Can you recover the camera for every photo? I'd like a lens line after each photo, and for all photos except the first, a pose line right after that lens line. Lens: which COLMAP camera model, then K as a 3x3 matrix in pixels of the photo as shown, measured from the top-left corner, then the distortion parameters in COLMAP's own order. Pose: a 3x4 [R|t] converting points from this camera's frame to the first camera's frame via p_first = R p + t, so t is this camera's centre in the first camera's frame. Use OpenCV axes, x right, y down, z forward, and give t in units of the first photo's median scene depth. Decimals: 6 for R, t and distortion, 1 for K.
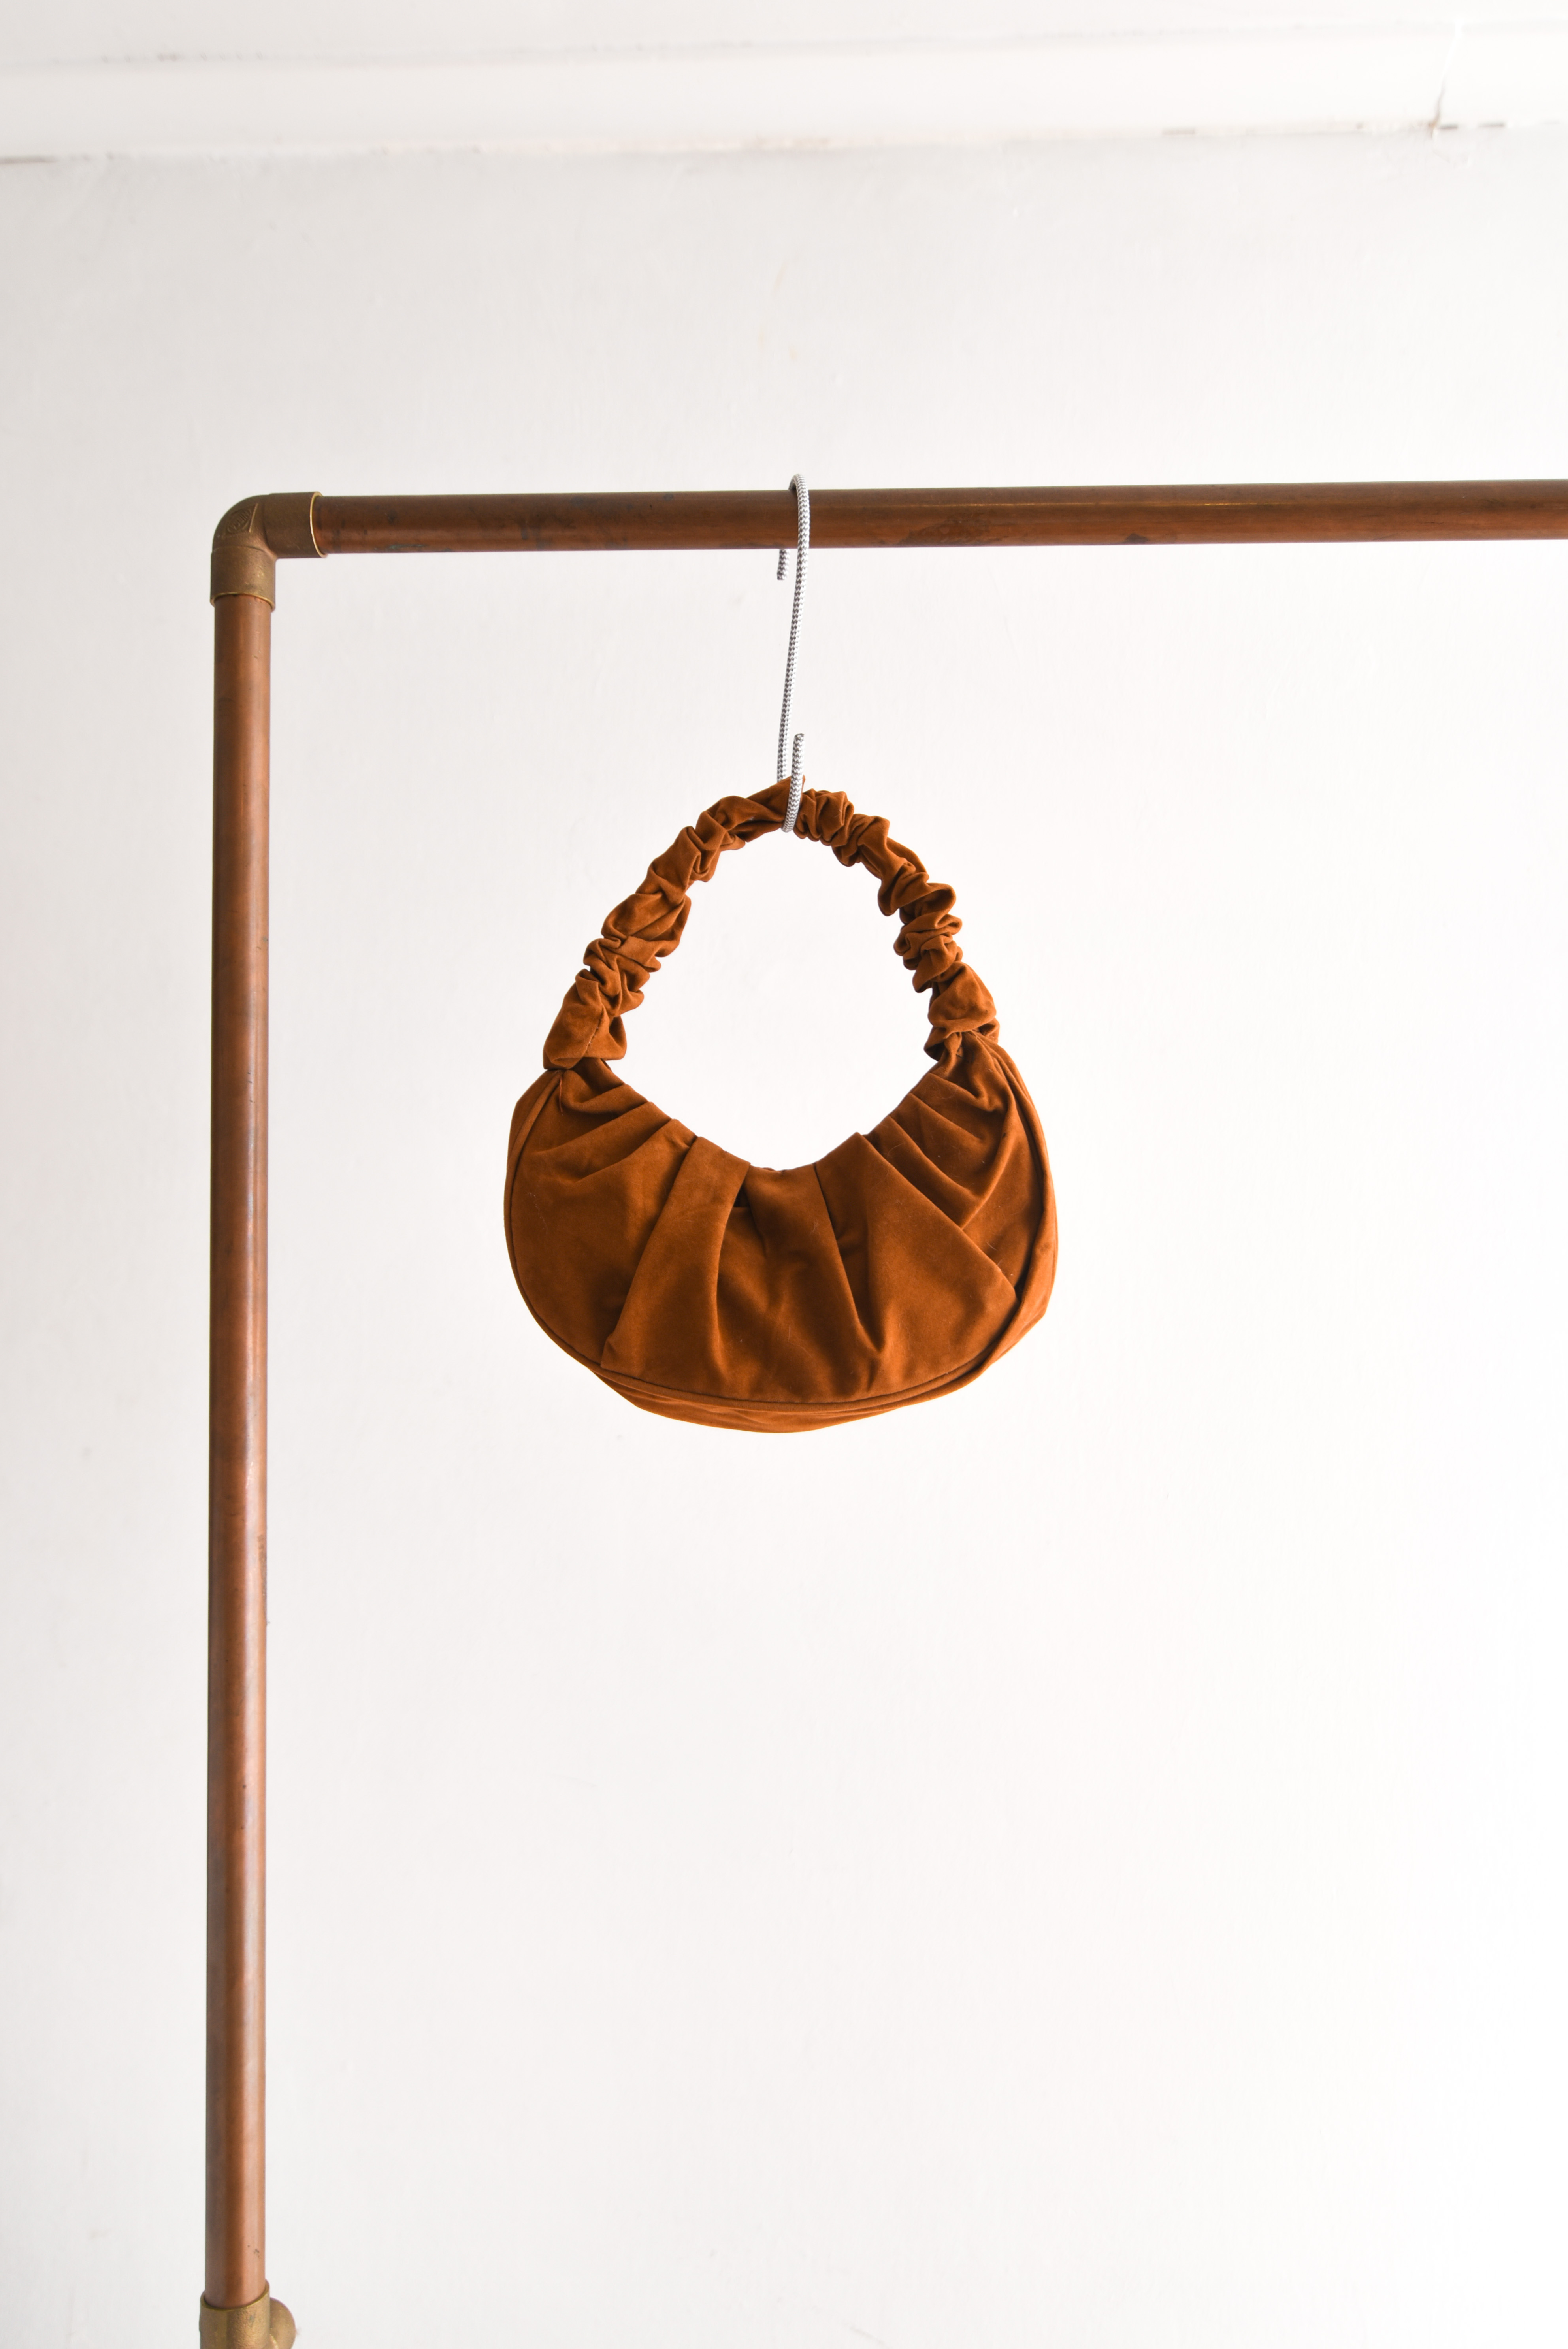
lens RADIAL K [[1652.9, 0, 738.1], [0, 1652.9, 1136.7], [0, 0, 1]] dist [-0.001270, 0.000630]
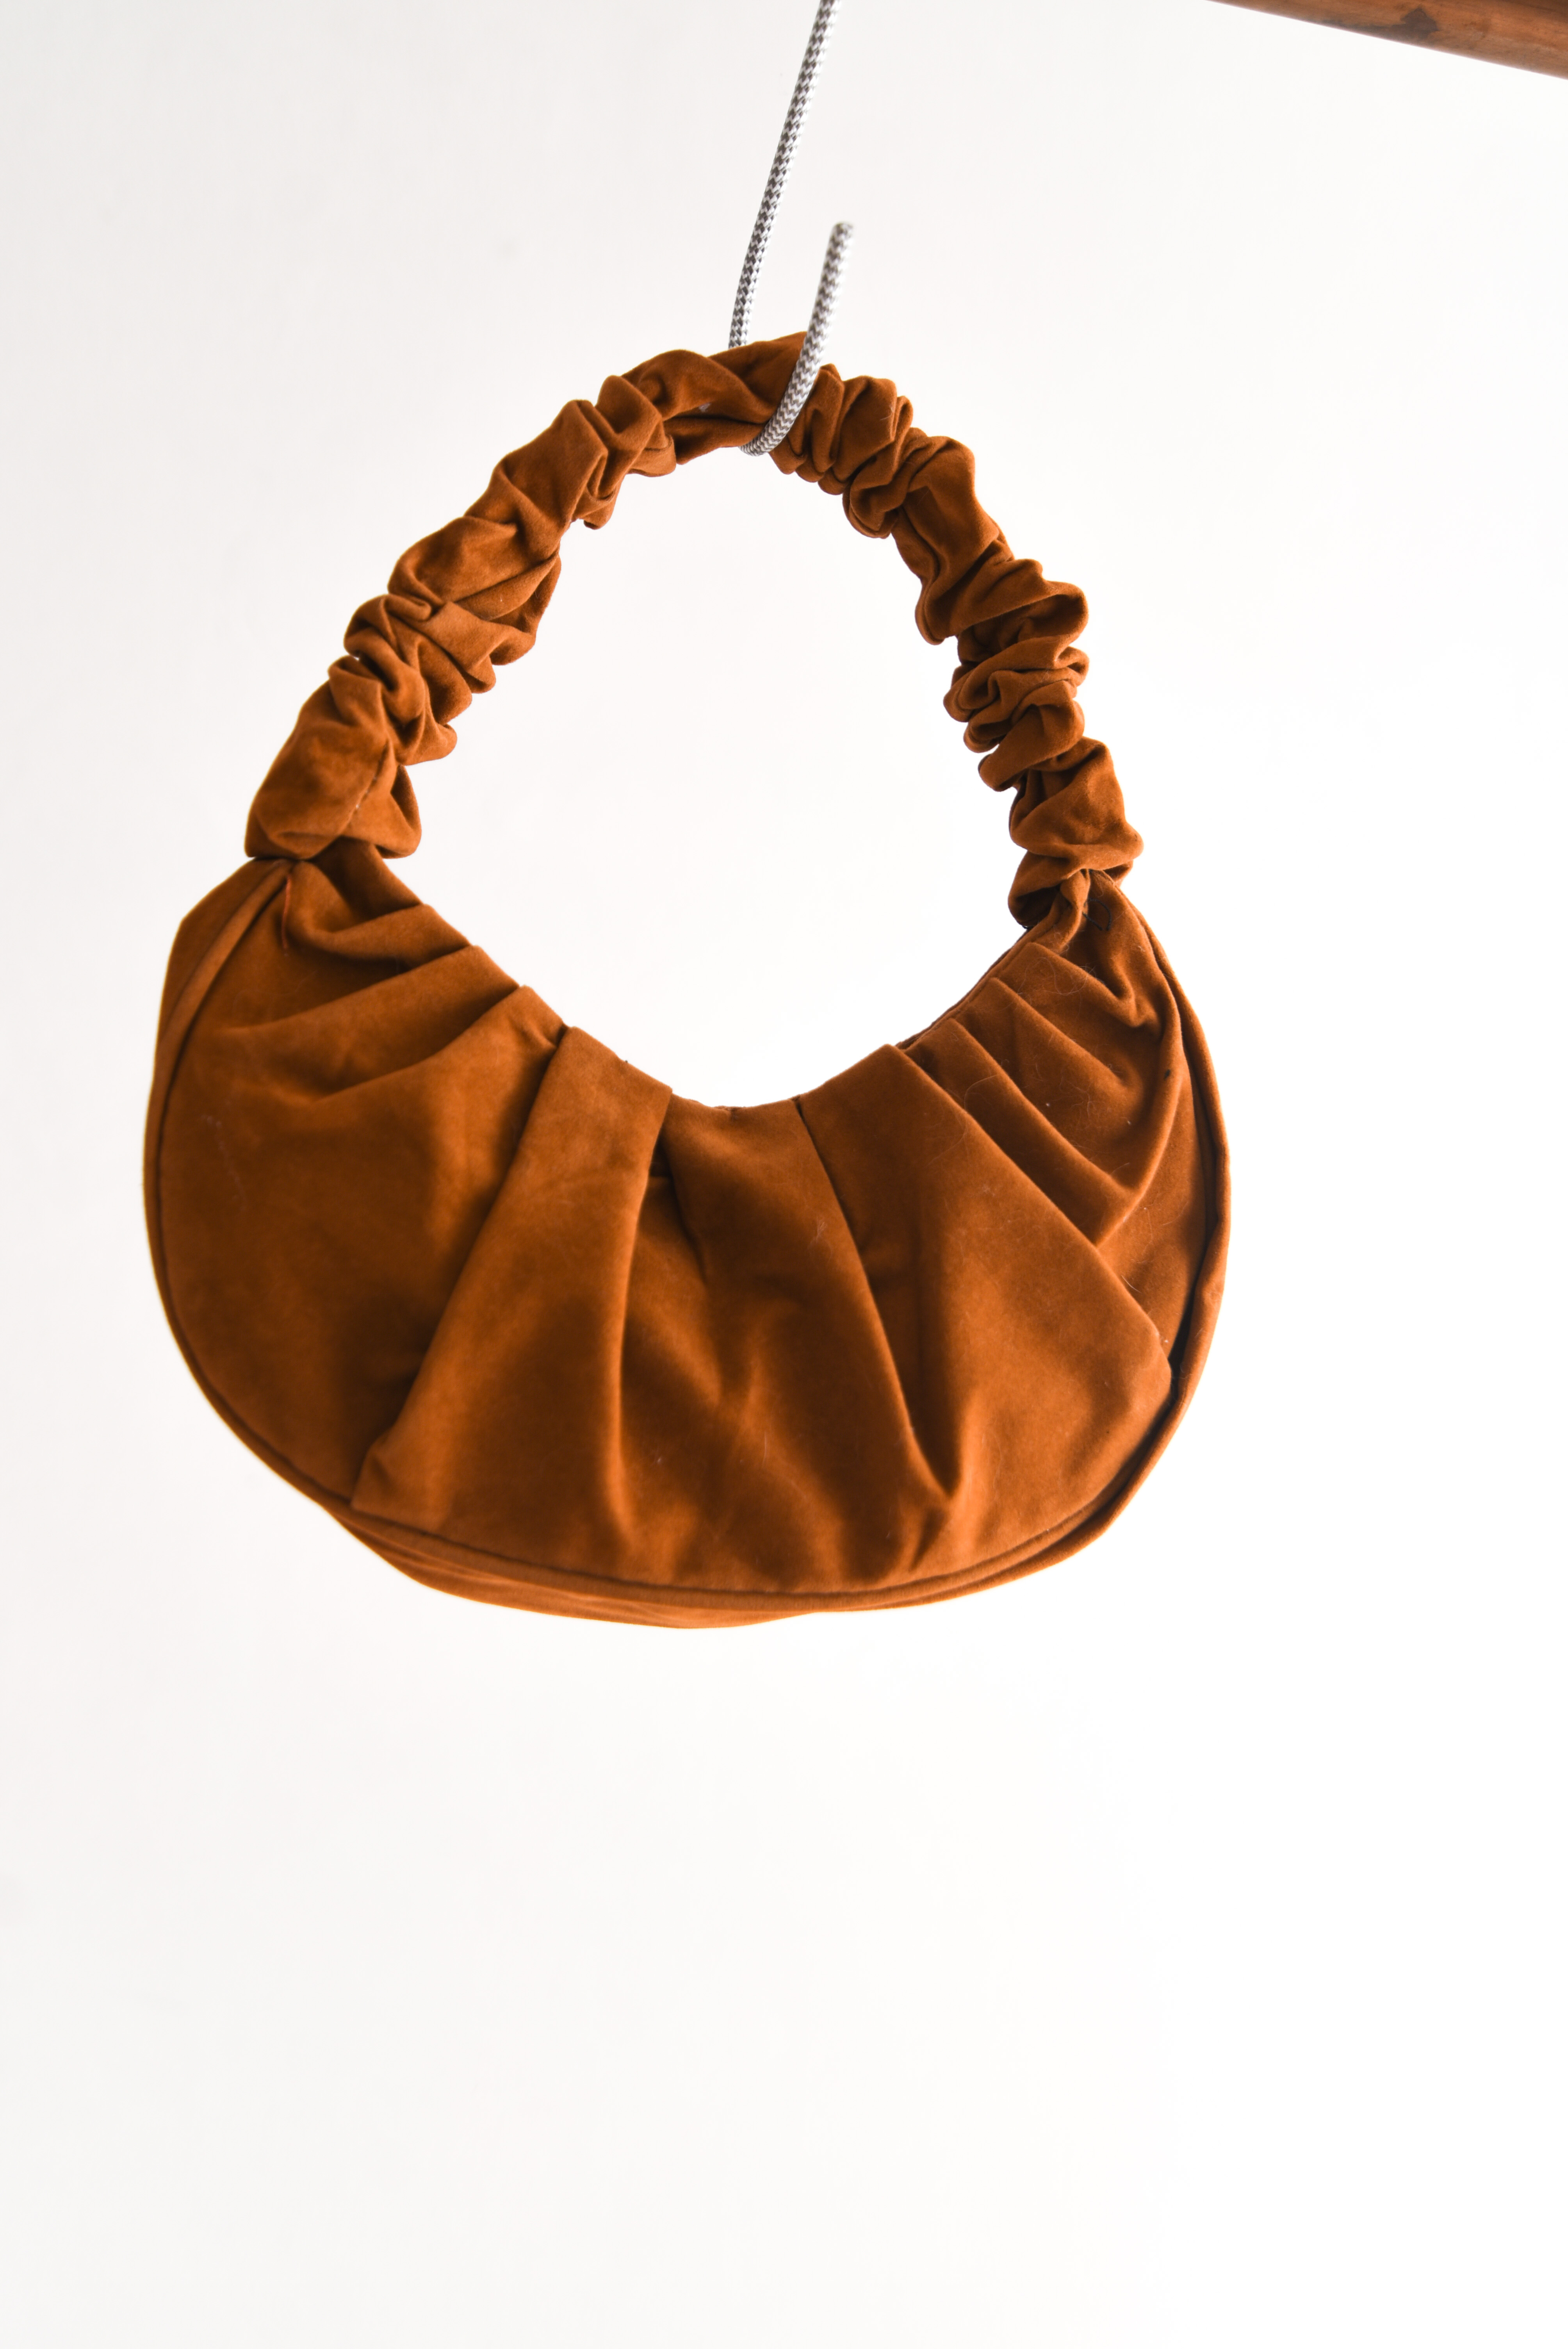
lens RADIAL K [[1653.0, 0, 738.1], [0, 1653.0, 1136.7], [0, 0, 1]] dist [-0.001270, 0.000630]
pose [[0.961973, 0.068924, 0.264307, -0.106103], [-0.082257, 0.995820, 0.039701, 0.009372], [-0.260466, -0.059933, 0.963621, 0.525255]]
